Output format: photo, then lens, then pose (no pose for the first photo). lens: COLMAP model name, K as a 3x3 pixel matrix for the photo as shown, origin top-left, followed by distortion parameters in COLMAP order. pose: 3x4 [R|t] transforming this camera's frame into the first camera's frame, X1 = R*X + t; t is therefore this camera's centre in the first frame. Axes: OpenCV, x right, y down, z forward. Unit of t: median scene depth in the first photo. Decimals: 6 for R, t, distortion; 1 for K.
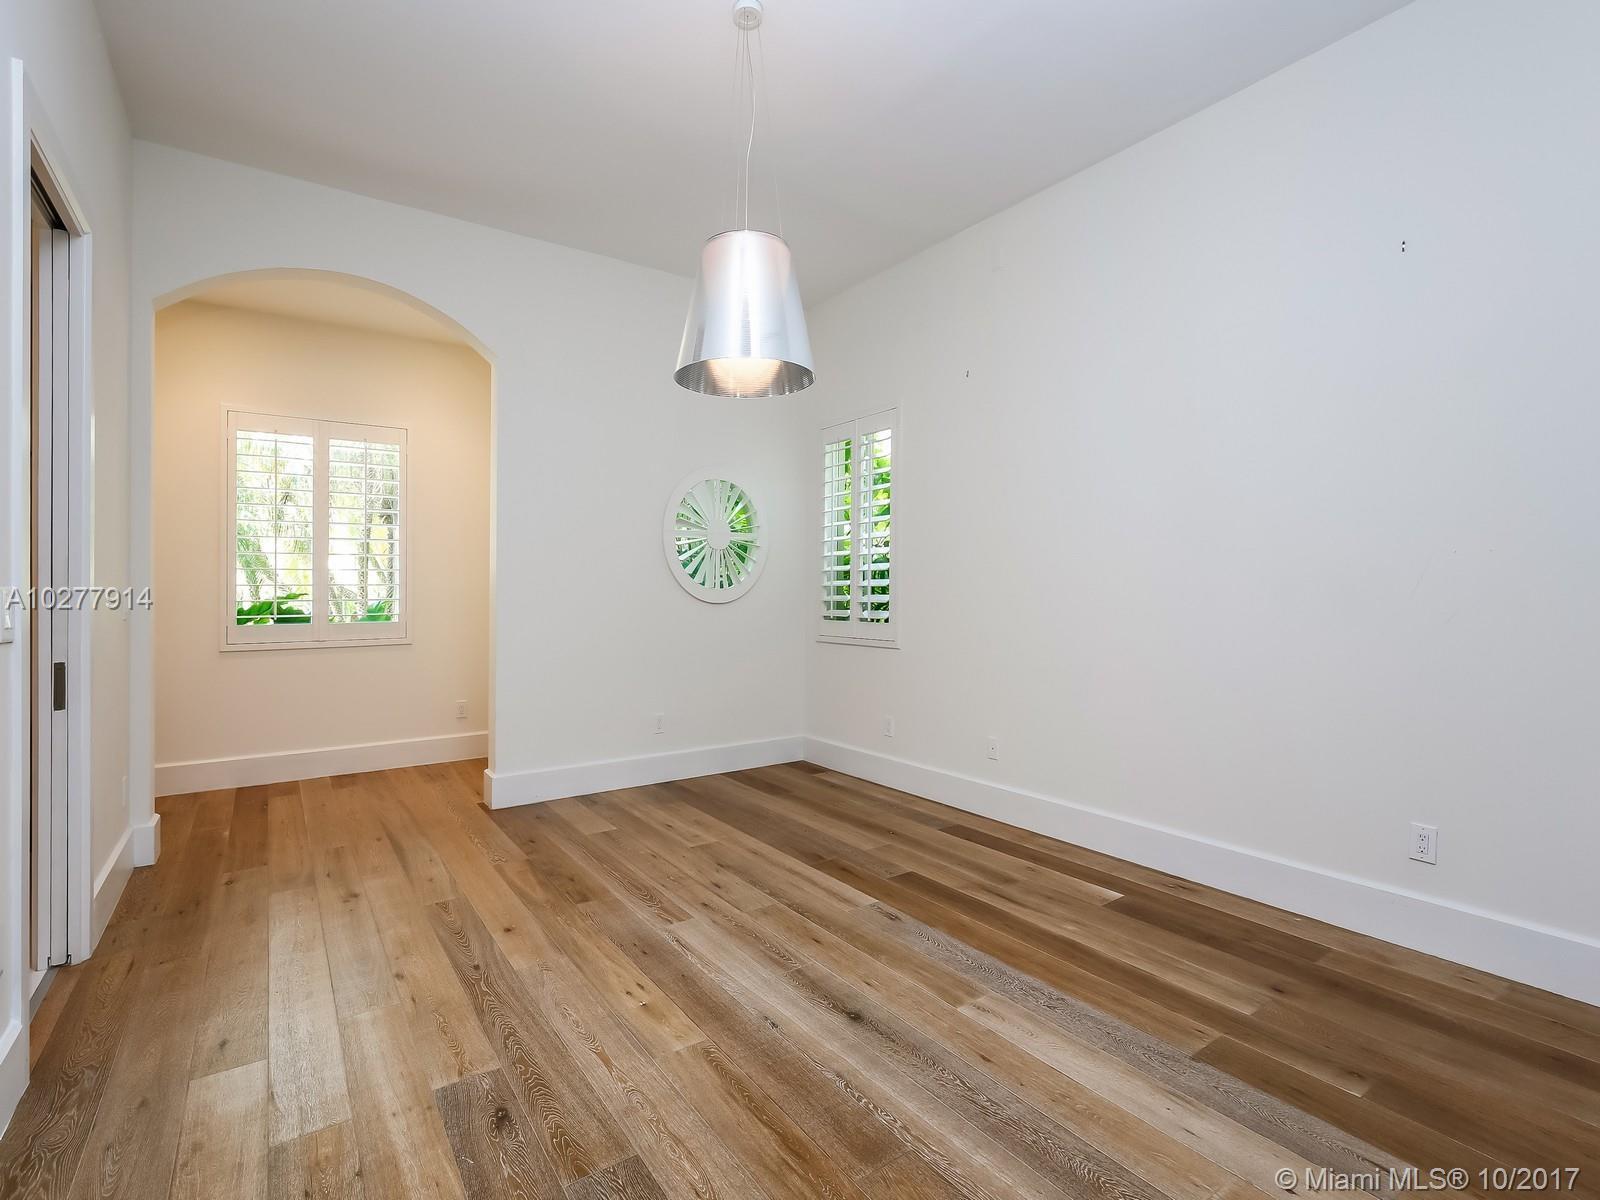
lens RADIAL K [[730.6, 0, 798.2], [0, 730.6, 594.2], [0, 0, 1]] dist [-0.008106, 0.001319]
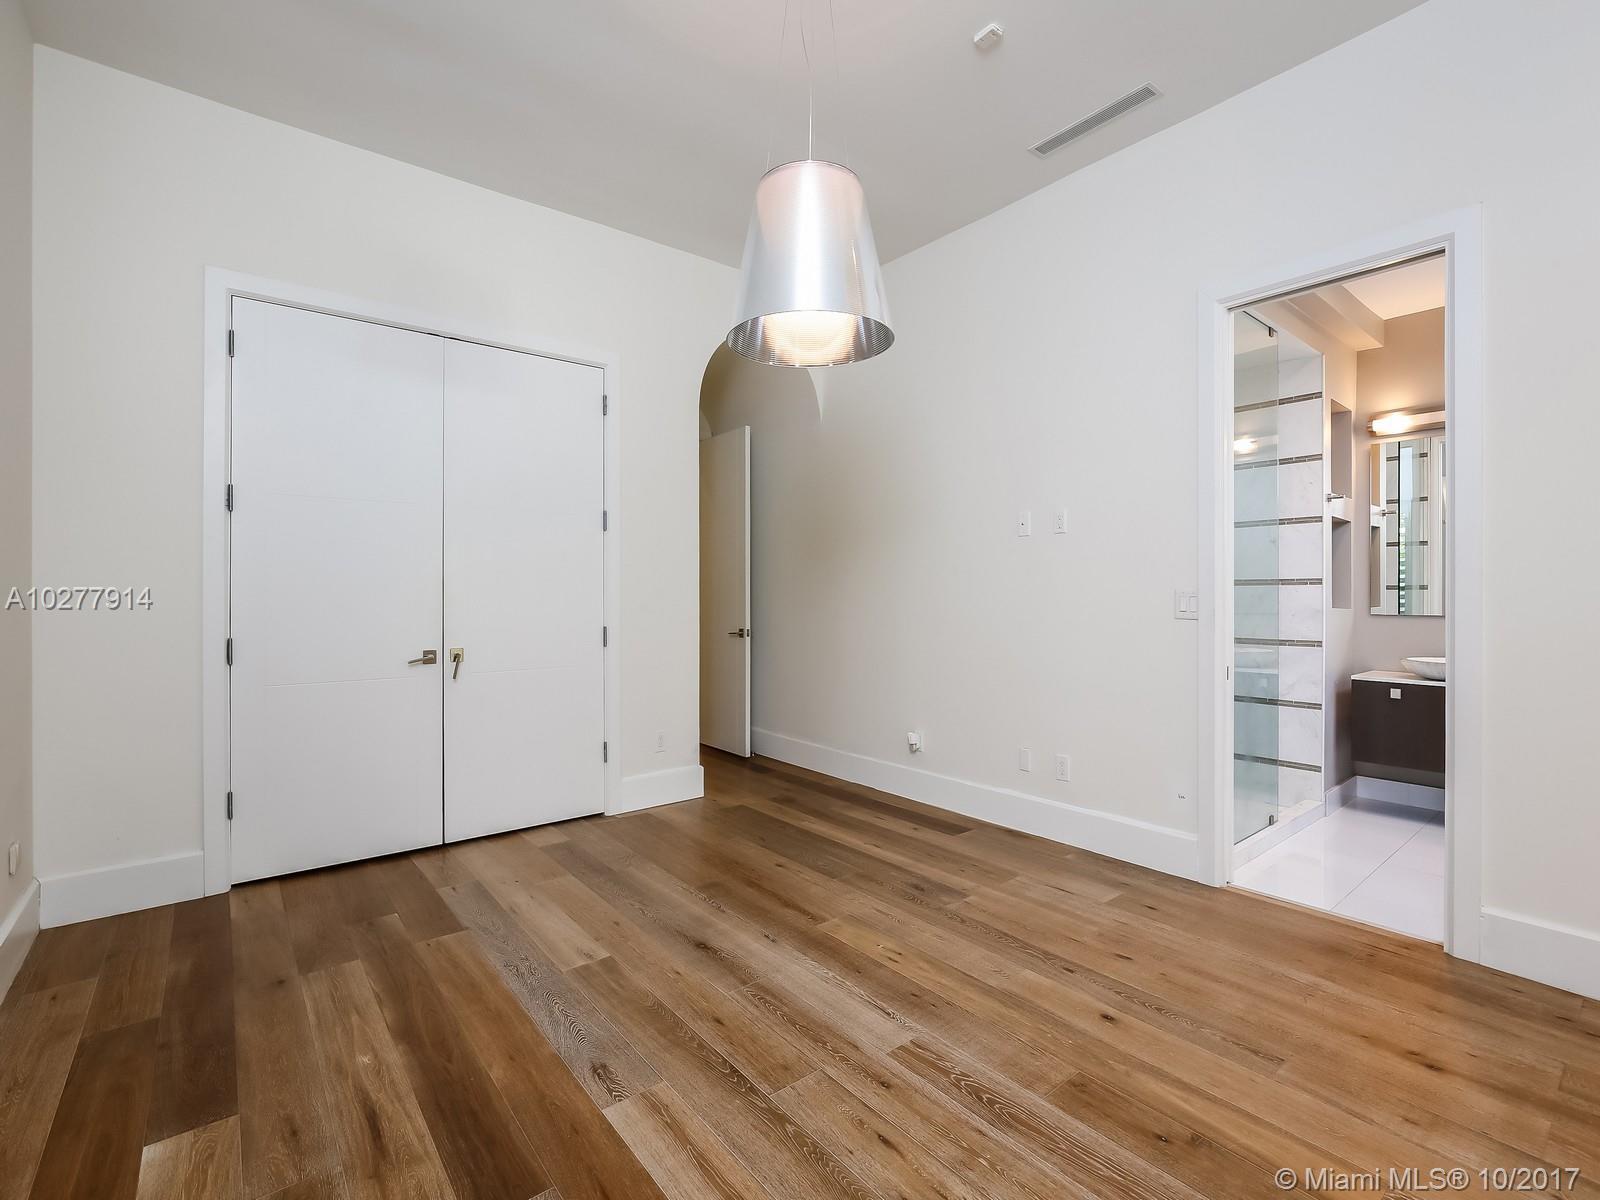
lens RADIAL K [[730.6, 0, 806.7], [0, 730.6, 589.1], [0, 0, 1]] dist [-0.008106, 0.001319]
pose [[-0.998839, 0.005127, -0.047903, -0.037477], [0.005099, 0.999987, 0.000695, -0.010804], [0.047906, 0.000450, -0.998852, 1.921942]]
